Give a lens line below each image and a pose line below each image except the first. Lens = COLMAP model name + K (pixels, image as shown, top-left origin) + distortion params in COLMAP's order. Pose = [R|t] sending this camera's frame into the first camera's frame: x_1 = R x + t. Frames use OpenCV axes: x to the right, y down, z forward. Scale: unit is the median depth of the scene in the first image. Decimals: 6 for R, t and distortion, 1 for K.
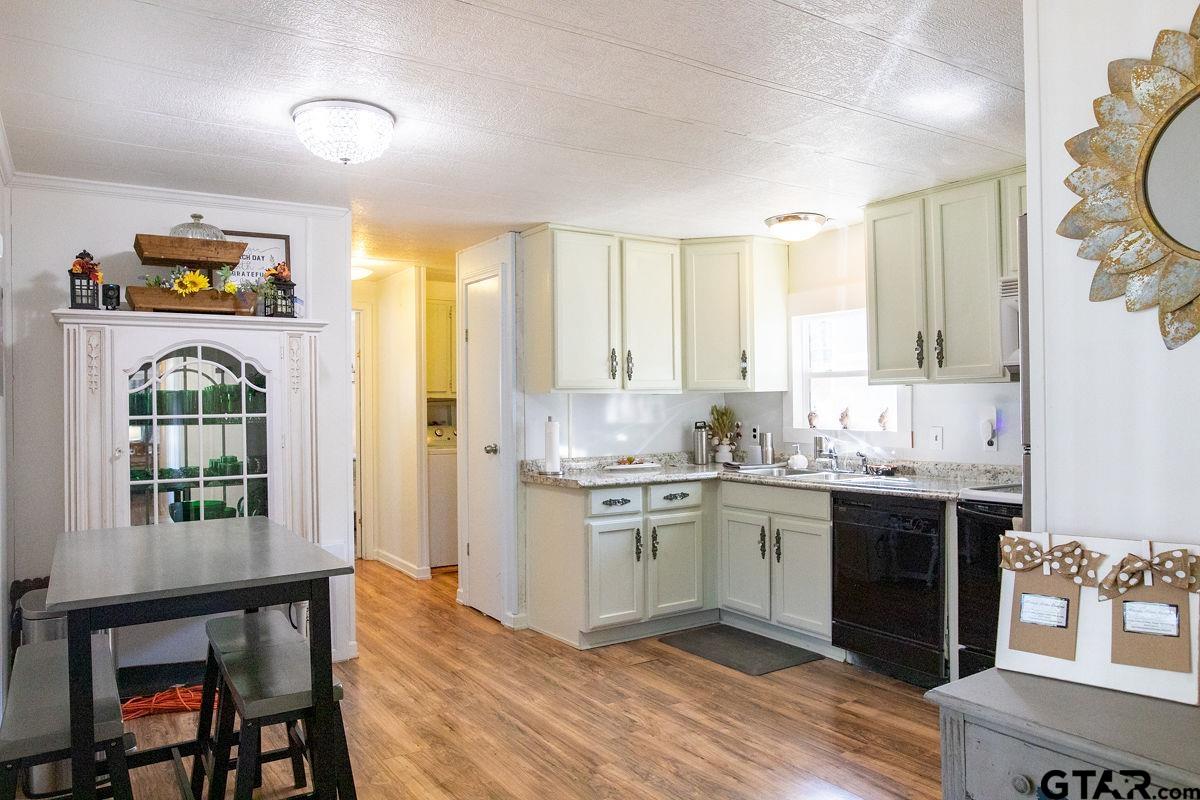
lens RADIAL K [[820.1, 0, 599.0], [0, 820.1, 413.2], [0, 0, 1]] dist [-0.042671, -0.000067]
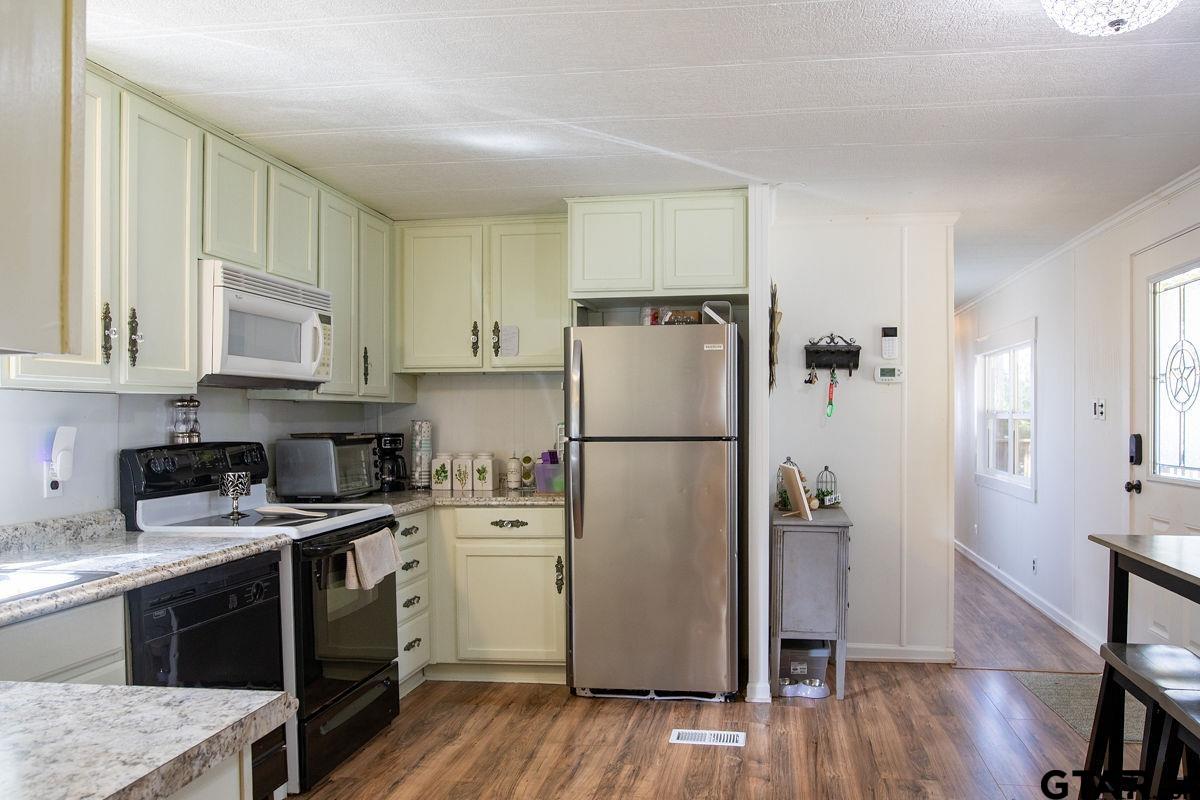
lens RADIAL K [[861.3, 0, 599.1], [0, 861.3, 406.8], [0, 0, 1]] dist [0.094766, 0.001721]
pose [[-0.702313, 0.023815, 0.711470, -0.291403], [0.020247, 0.999704, -0.013476, -0.005993], [-0.711580, 0.004941, -0.702587, 1.062454]]
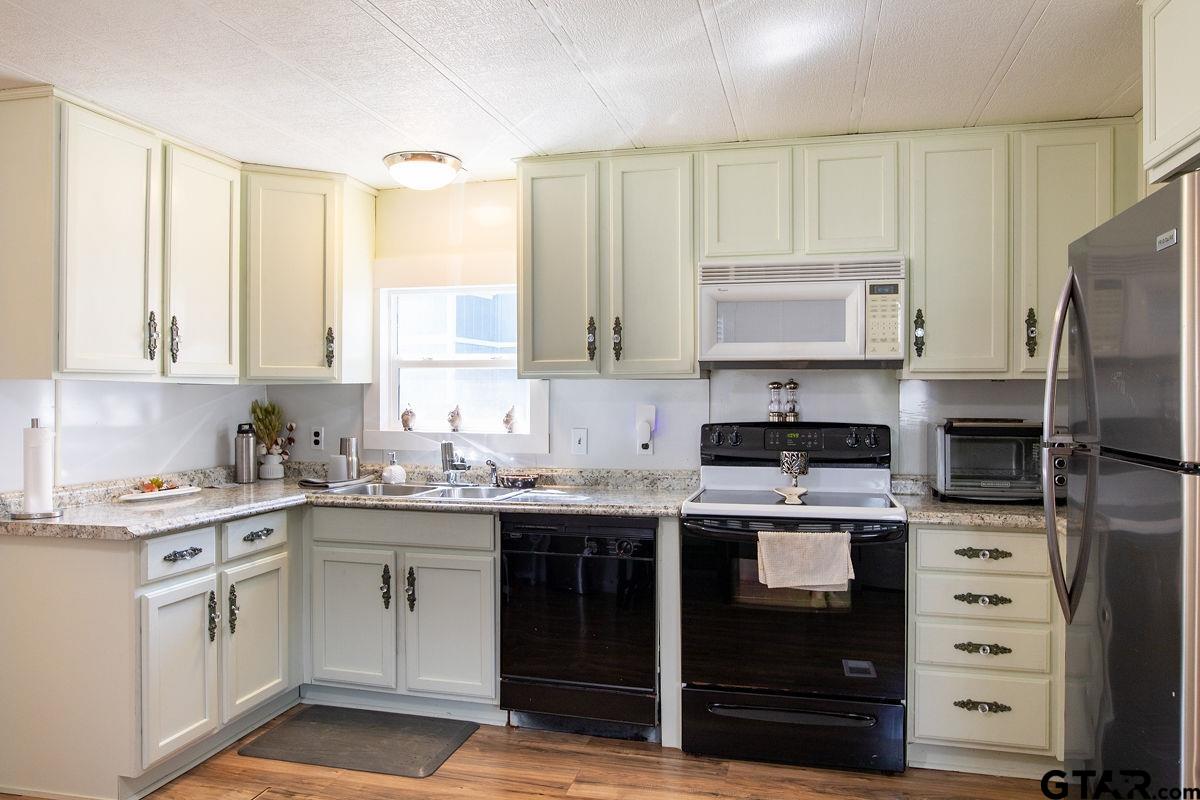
lens RADIAL K [[851.3, 0, 595.4], [0, 851.3, 404.0], [0, 0, 1]] dist [-0.053575, 0.048664]
pose [[0.743901, 0.004281, 0.668276, -0.170797], [-0.002198, 0.999990, -0.003959, -0.005383], [-0.668286, 0.001476, 0.743903, 0.297184]]
